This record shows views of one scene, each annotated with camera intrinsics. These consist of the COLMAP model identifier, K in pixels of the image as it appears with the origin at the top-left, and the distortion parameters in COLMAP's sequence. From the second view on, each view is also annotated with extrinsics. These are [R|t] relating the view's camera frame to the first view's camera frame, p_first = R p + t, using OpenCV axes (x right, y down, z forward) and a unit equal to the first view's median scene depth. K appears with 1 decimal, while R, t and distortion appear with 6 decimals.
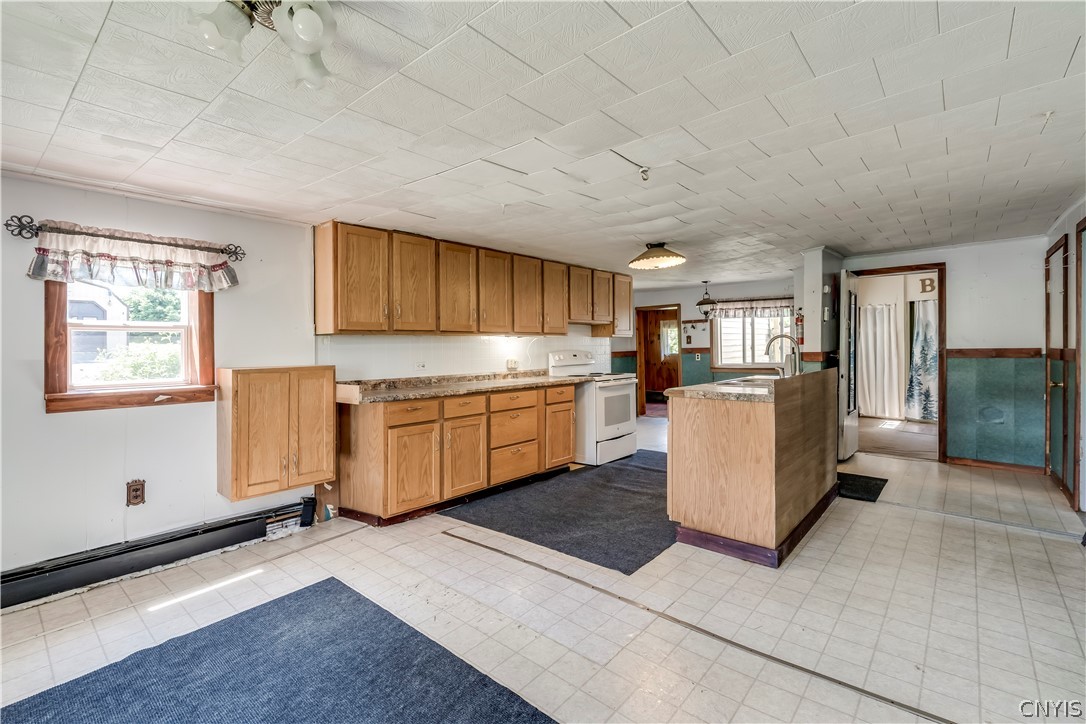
lens RADIAL K [[492.0, 0, 537.6], [0, 492.0, 354.9], [0, 0, 1]] dist [-0.000402, 0.000091]
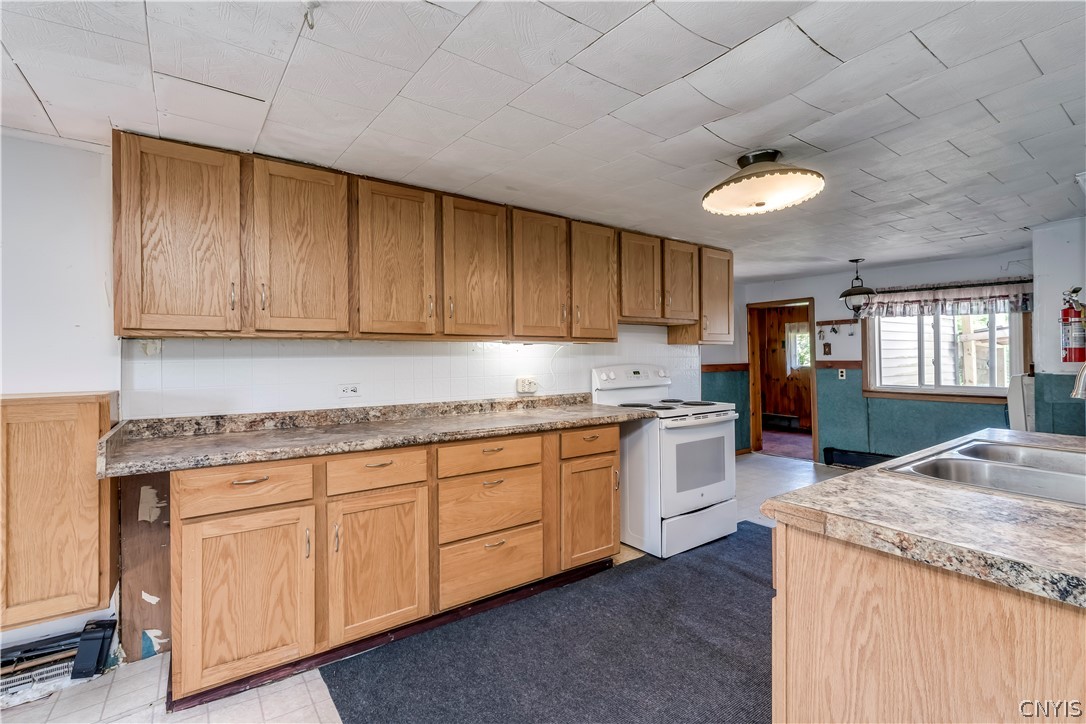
lens RADIAL K [[487.6, 0, 543.8], [0, 487.6, 346.8], [0, 0, 1]] dist [-0.003076, 0.000397]
pose [[0.974945, 0.006560, -0.222348, 0.110771], [-0.013058, 0.999529, -0.027768, -0.014825], [0.222061, 0.029976, 0.974572, 0.379913]]
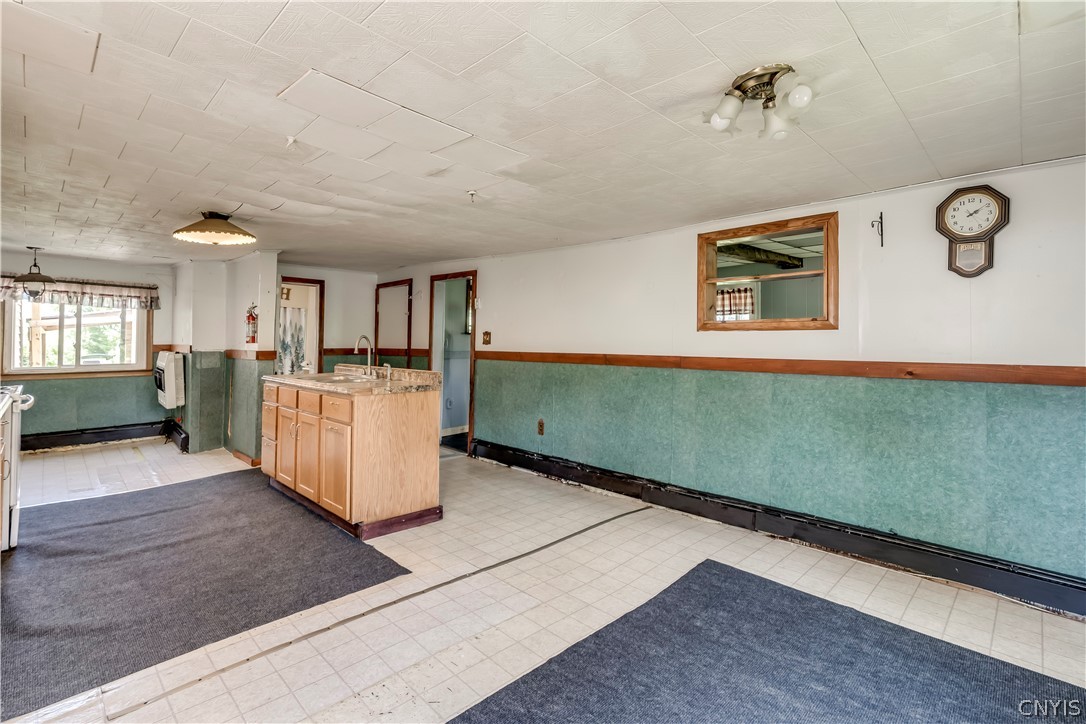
lens RADIAL K [[509.3, 0, 540.7], [0, 509.3, 343.4], [0, 0, 1]] dist [-0.002130, -0.000096]
pose [[0.062970, 0.014285, 0.997913, -0.433062], [0.006785, 0.999868, -0.014741, -0.001283], [-0.997992, 0.007699, 0.062865, 0.343685]]
